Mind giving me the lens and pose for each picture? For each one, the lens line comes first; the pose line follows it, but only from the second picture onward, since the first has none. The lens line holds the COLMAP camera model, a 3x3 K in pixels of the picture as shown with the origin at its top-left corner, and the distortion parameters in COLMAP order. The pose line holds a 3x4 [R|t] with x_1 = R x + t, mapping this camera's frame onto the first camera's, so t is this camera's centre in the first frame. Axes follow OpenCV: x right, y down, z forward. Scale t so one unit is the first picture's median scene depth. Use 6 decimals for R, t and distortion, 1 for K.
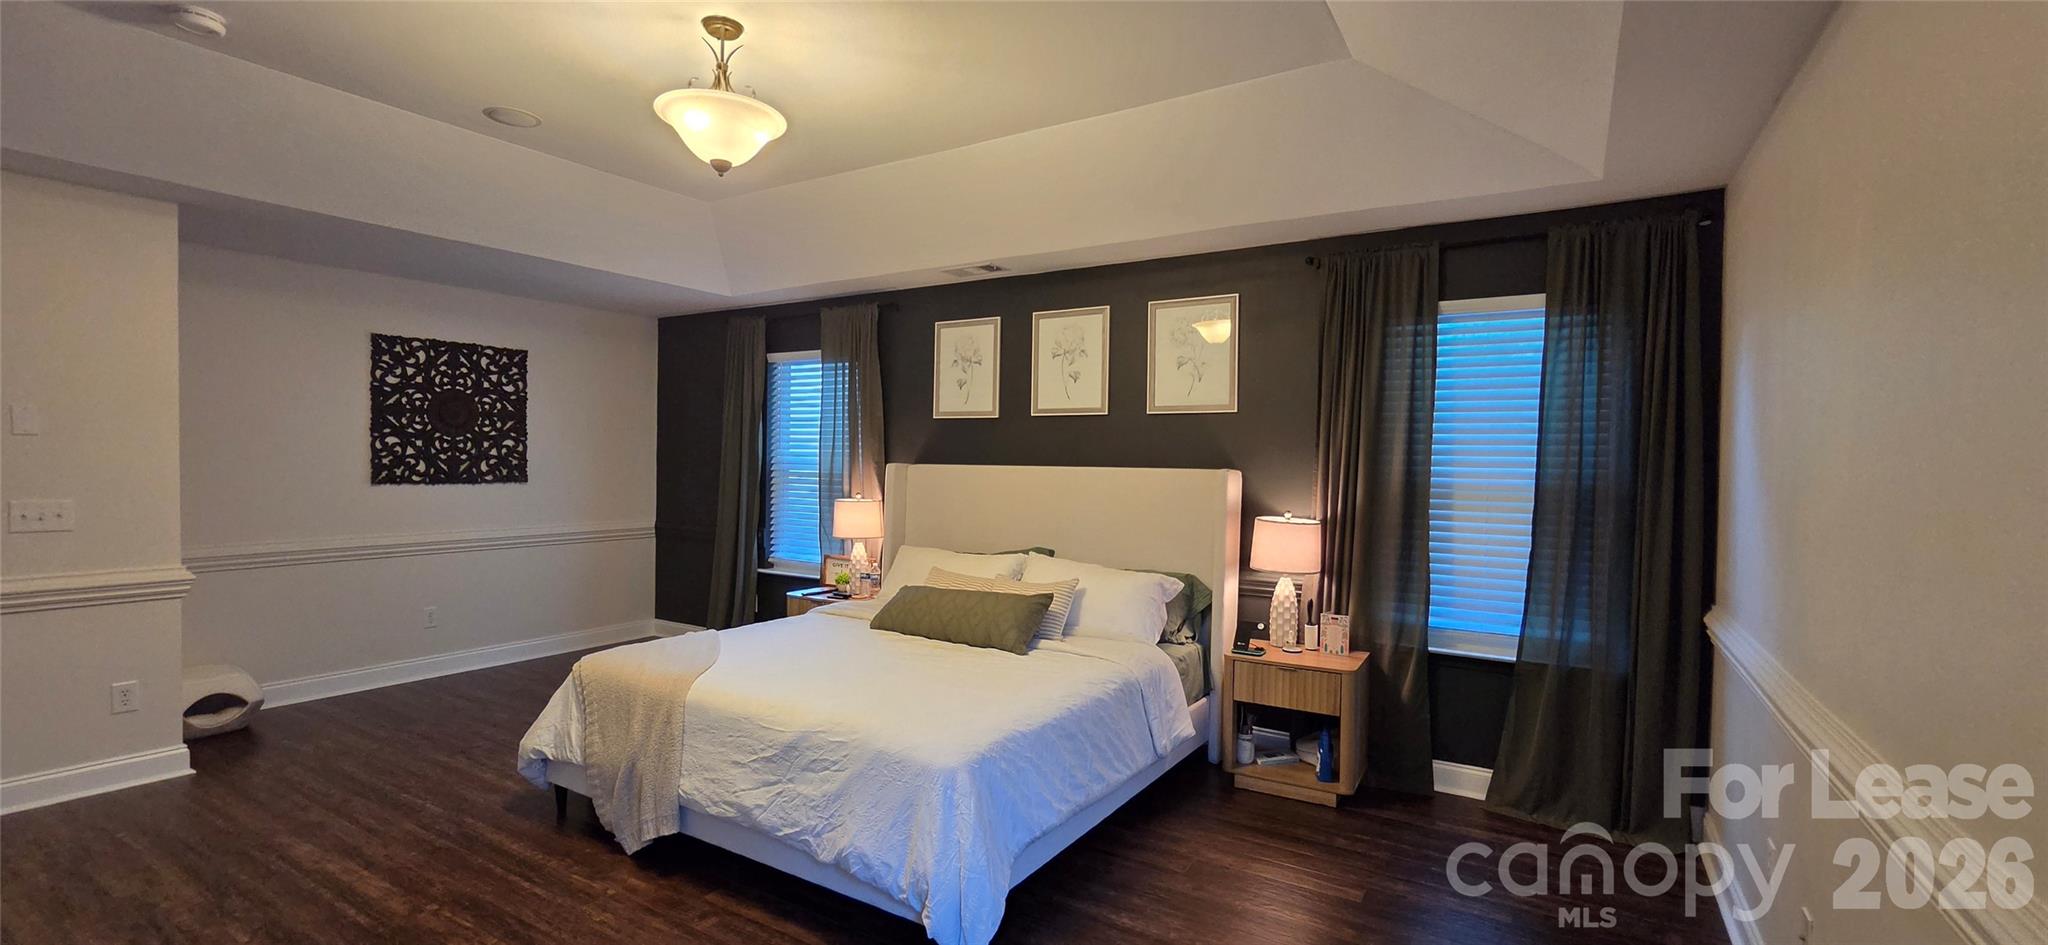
lens RADIAL K [[852.2, 0, 1022.8], [0, 852.2, 488.3], [0, 0, 1]] dist [-0.014737, -0.000071]
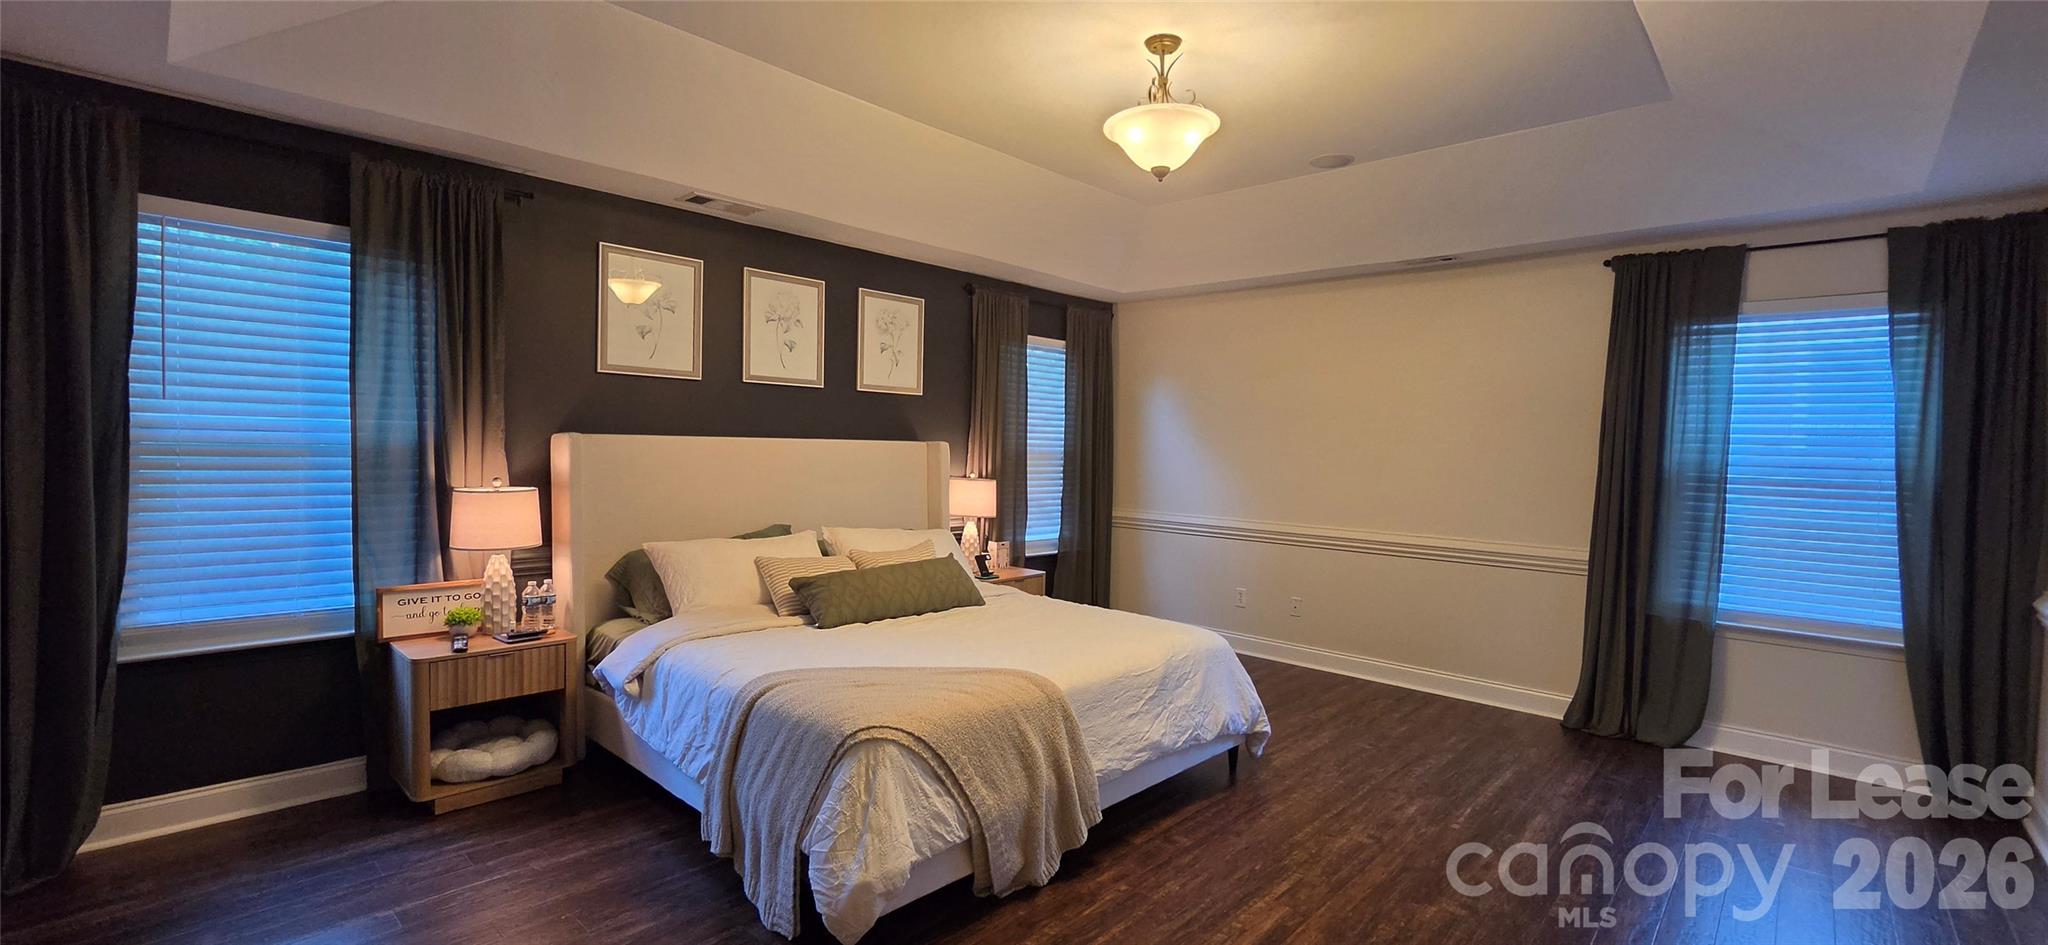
lens RADIAL K [[861.9, 0, 1035.8], [0, 861.9, 468.3], [0, 0, 1]] dist [-0.001791, -0.000367]
pose [[0.184714, -0.039858, 0.981984, -0.964771], [0.004103, 0.999200, 0.039785, -0.031985], [-0.982784, -0.003320, 0.184730, 0.603544]]
